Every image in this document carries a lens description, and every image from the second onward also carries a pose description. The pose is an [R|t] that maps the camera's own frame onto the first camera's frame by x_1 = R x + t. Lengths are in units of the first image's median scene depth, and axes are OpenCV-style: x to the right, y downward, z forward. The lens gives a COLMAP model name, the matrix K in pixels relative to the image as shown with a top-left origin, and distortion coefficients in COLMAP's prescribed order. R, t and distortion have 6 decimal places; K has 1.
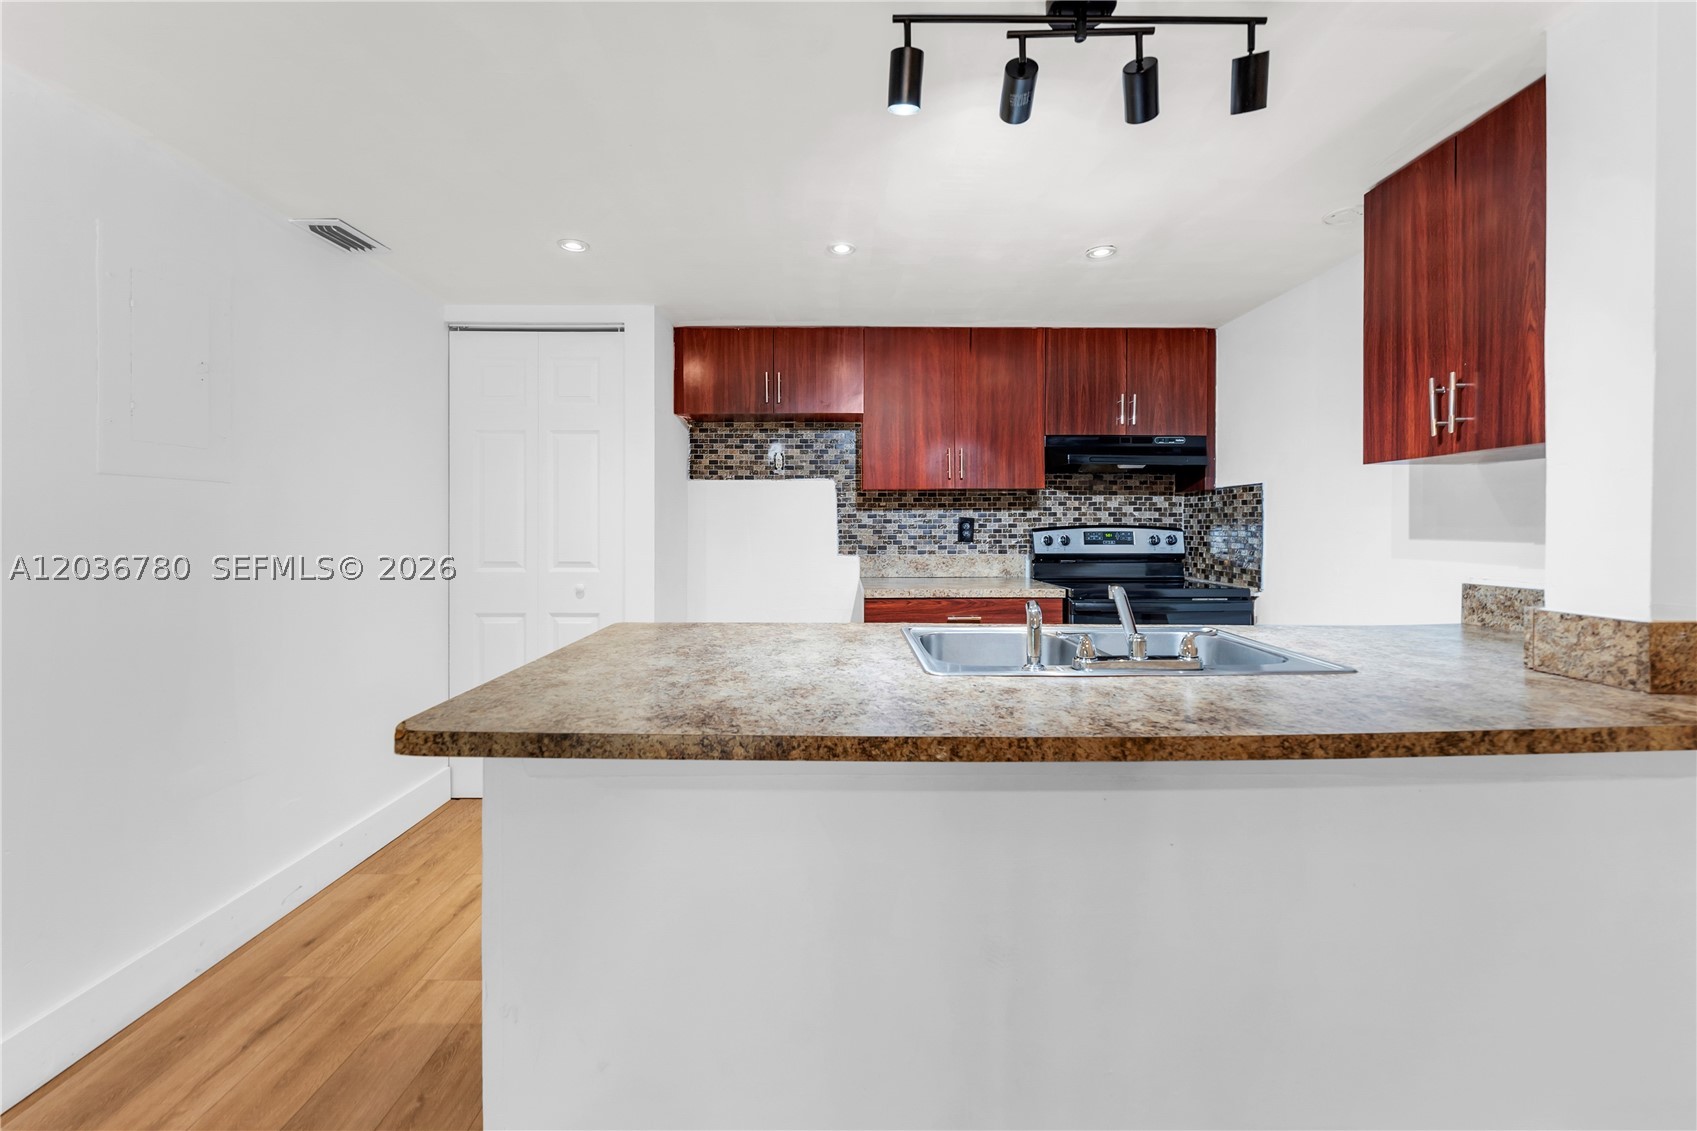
lens RADIAL K [[706.2, 0, 840.8], [0, 706.2, 523.3], [0, 0, 1]] dist [-0.002052, -0.000773]
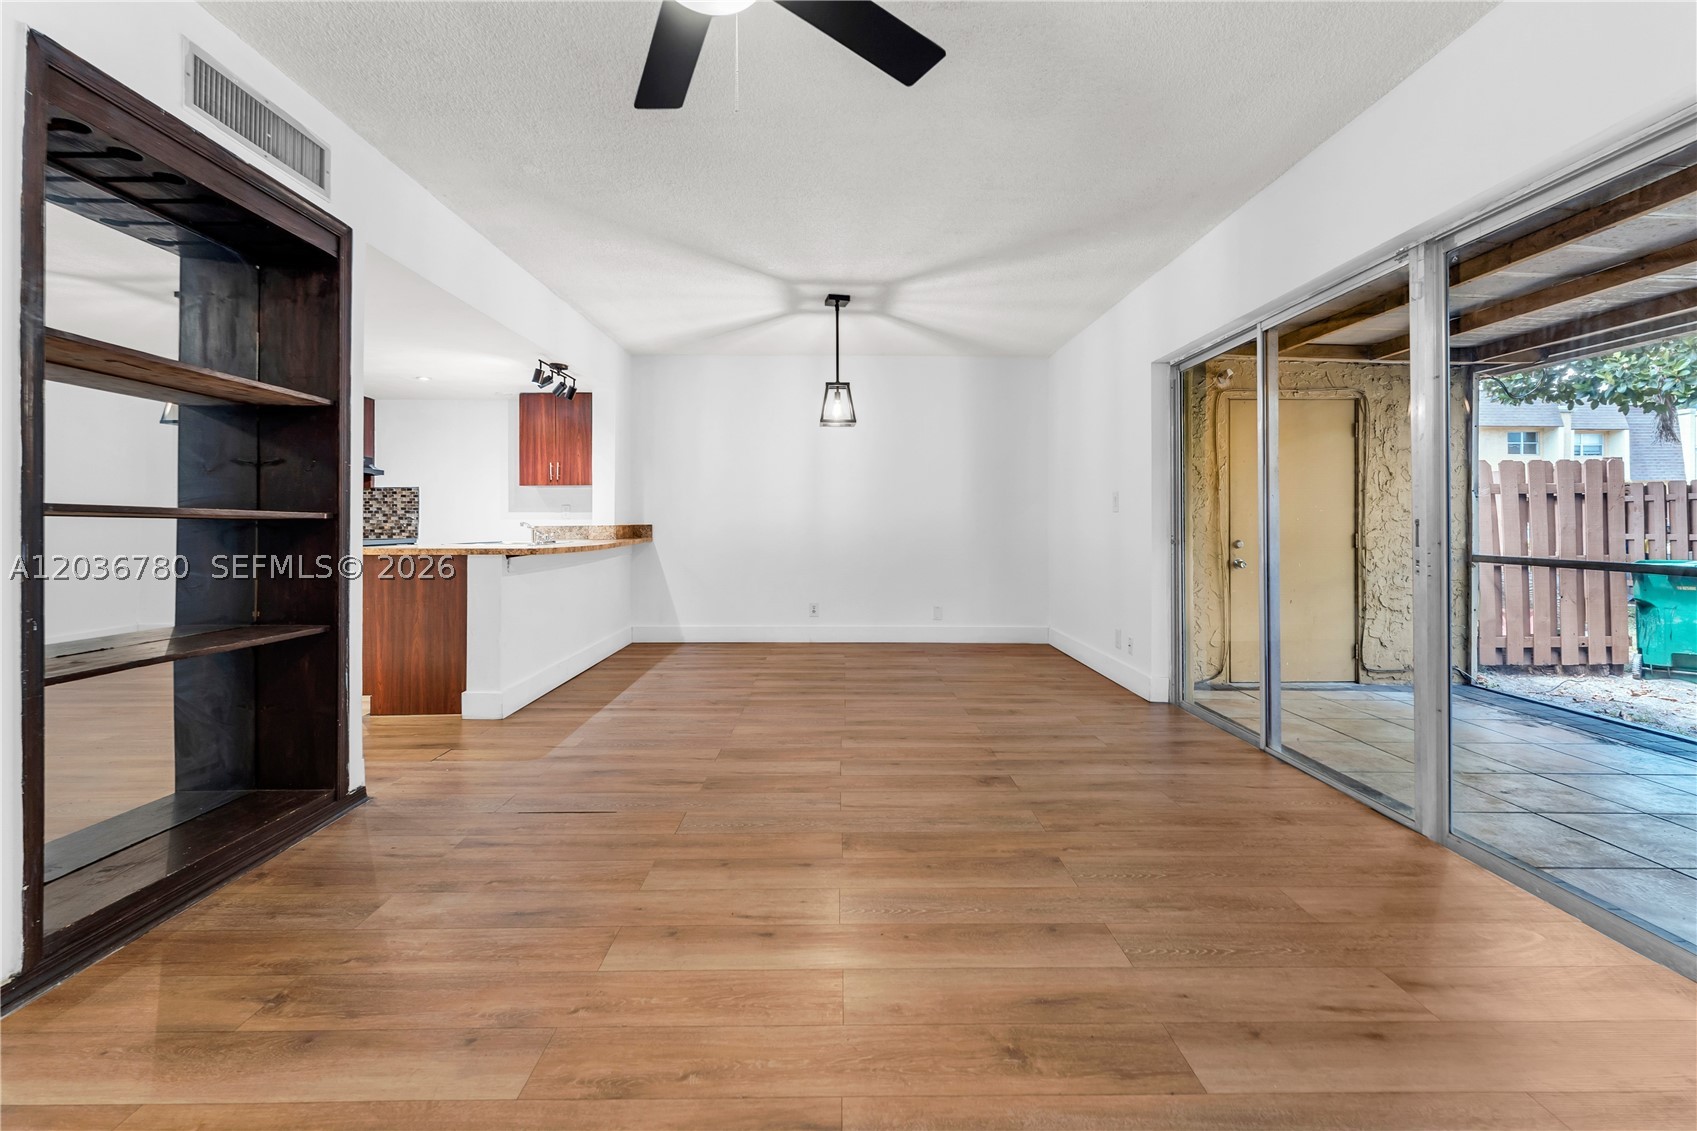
lens RADIAL K [[700.6, 0, 849.9], [0, 700.6, 529.9], [0, 0, 1]] dist [-0.001185, -0.000085]
pose [[-0.018500, -0.010055, 0.999778, -1.213241], [0.000227, 0.999949, 0.010061, 0.039639], [-0.999829, 0.000413, -0.018496, -0.177623]]
